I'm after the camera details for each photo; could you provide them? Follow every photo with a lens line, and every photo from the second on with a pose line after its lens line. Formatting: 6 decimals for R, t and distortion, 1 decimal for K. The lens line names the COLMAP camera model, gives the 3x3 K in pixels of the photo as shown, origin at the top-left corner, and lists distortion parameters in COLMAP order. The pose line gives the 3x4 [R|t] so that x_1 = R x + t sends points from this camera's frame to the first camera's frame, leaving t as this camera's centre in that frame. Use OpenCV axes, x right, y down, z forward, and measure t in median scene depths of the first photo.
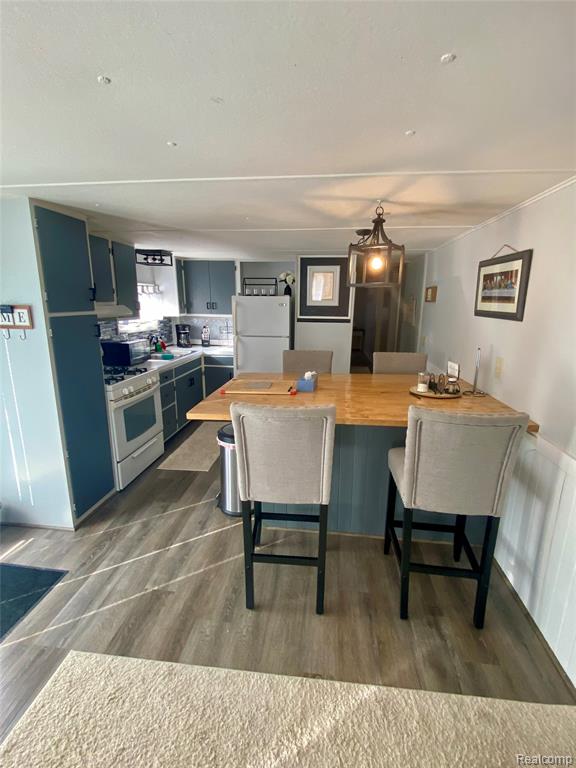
lens RADIAL K [[361.4, 0, 288.0], [0, 361.4, 384.0], [0, 0, 1]] dist [0.104945, -0.000038]
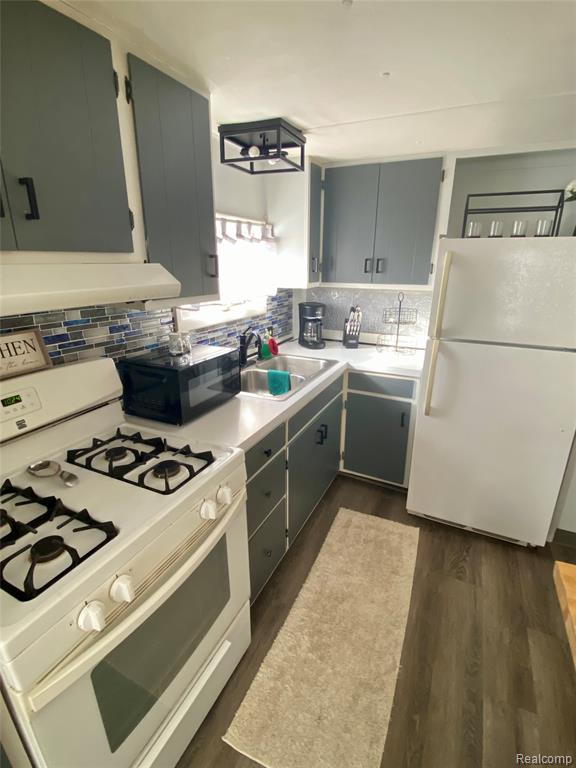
lens RADIAL K [[356.3, 0, 288.0], [0, 356.3, 384.0], [0, 0, 1]] dist [0.000216, -0.000196]
pose [[0.948380, 0.098668, -0.301397, -0.165511], [-0.068064, 0.991550, 0.110431, -0.108529], [0.309746, -0.084217, 0.947082, 0.529021]]
